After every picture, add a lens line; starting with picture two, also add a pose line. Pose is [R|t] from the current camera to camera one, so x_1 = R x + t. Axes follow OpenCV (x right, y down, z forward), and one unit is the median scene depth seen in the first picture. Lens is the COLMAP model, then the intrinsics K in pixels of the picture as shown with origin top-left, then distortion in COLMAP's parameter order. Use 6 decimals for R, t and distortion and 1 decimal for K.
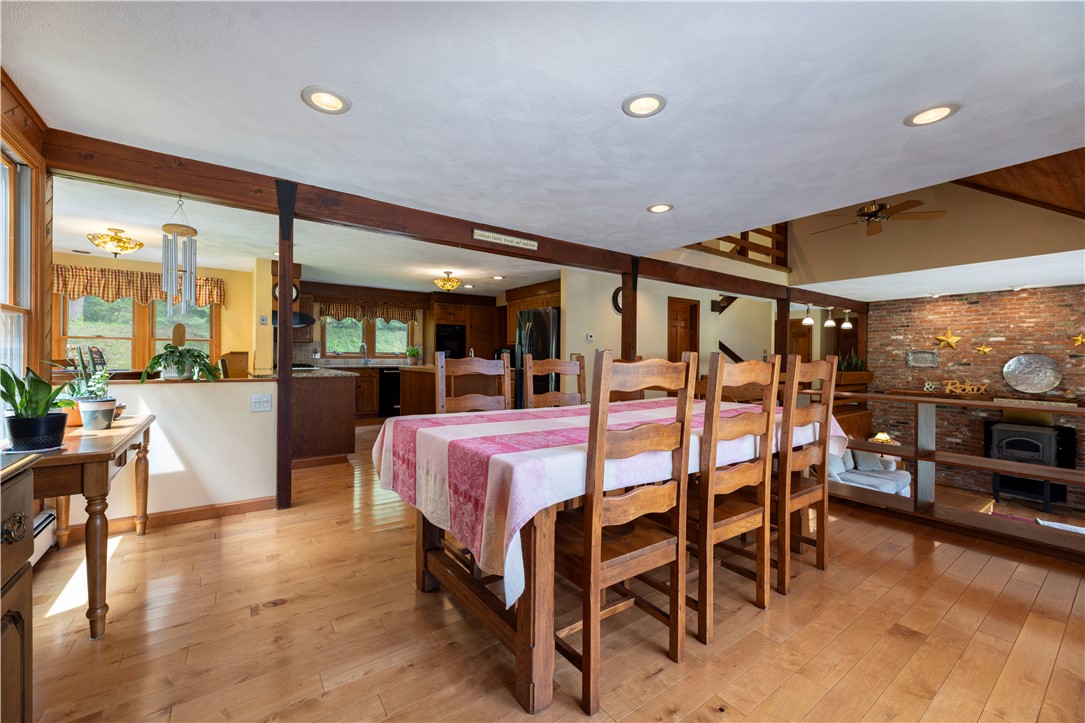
lens RADIAL K [[439.0, 0, 538.6], [0, 439.0, 360.6], [0, 0, 1]] dist [0.002059, 0.000876]
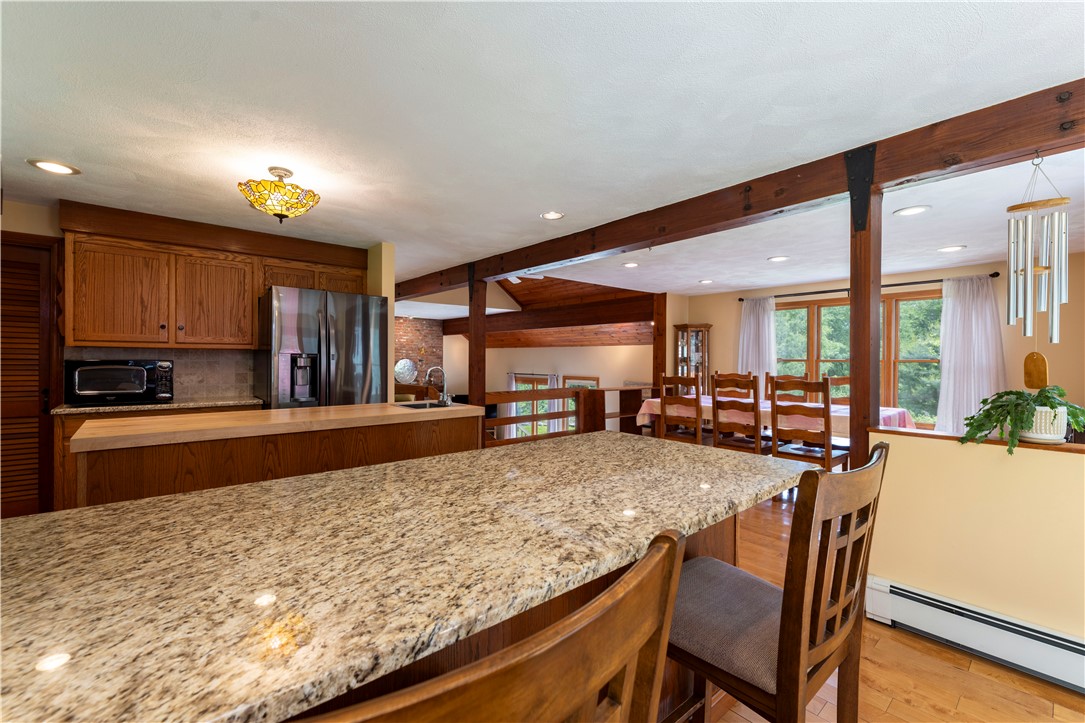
lens RADIAL K [[454.2, 0, 540.5], [0, 454.2, 359.1], [0, 0, 1]] dist [0.000189, 0.000008]
pose [[-0.104042, -0.009979, 0.994523, -0.511425], [0.000596, 0.999949, 0.010095, -0.029152], [-0.994573, 0.001643, -0.104031, 0.648132]]
